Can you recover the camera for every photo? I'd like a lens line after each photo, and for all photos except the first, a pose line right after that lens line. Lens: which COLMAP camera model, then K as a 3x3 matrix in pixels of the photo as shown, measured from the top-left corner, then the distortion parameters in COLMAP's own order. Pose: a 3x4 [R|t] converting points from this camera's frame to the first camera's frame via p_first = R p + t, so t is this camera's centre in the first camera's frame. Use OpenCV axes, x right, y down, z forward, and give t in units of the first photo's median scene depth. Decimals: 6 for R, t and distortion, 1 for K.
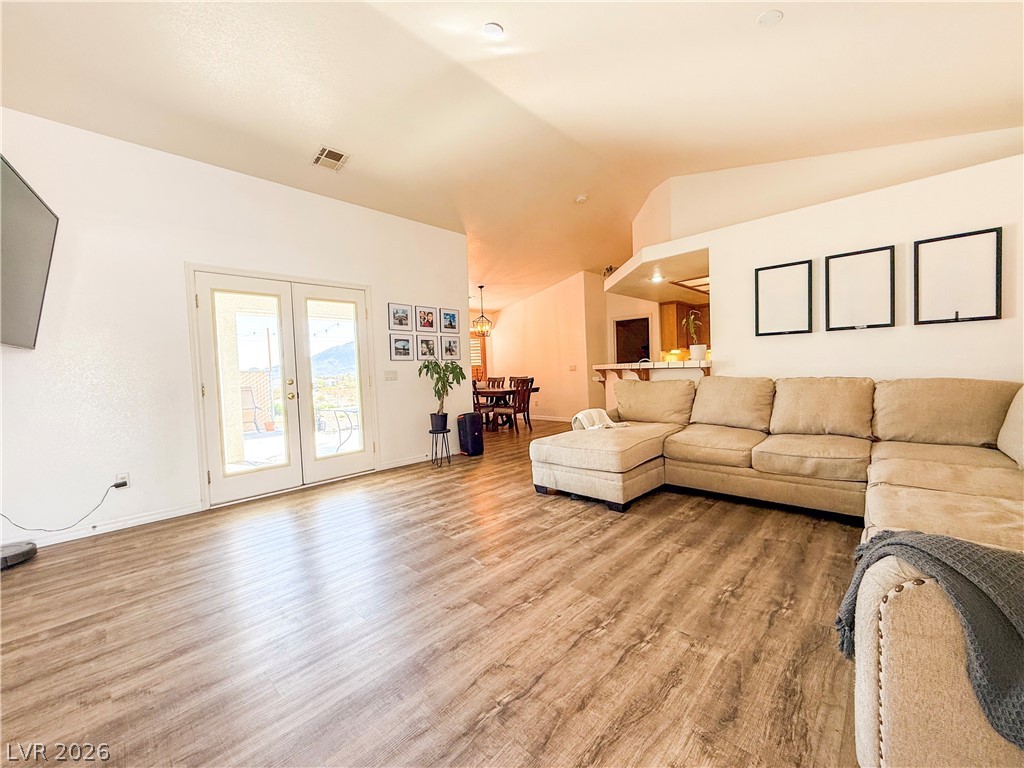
lens RADIAL K [[407.9, 0, 512.0], [0, 407.9, 384.0], [0, 0, 1]] dist [0.000452, 0.000037]
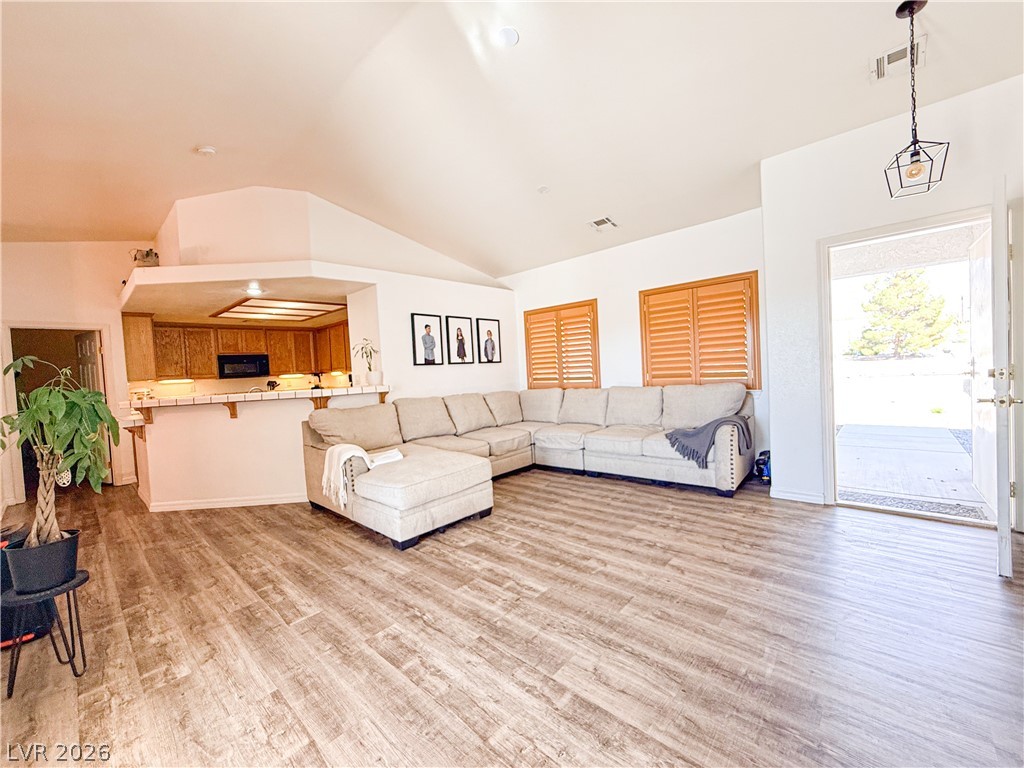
lens RADIAL K [[407.9, 0, 512.0], [0, 407.9, 384.0], [0, 0, 1]] dist [0.000452, 0.000037]
pose [[-0.012935, 0.004187, 0.999908, -0.978167], [0.091217, 0.995827, -0.002989, -0.042723], [-0.995747, 0.091170, -0.013263, 1.044237]]
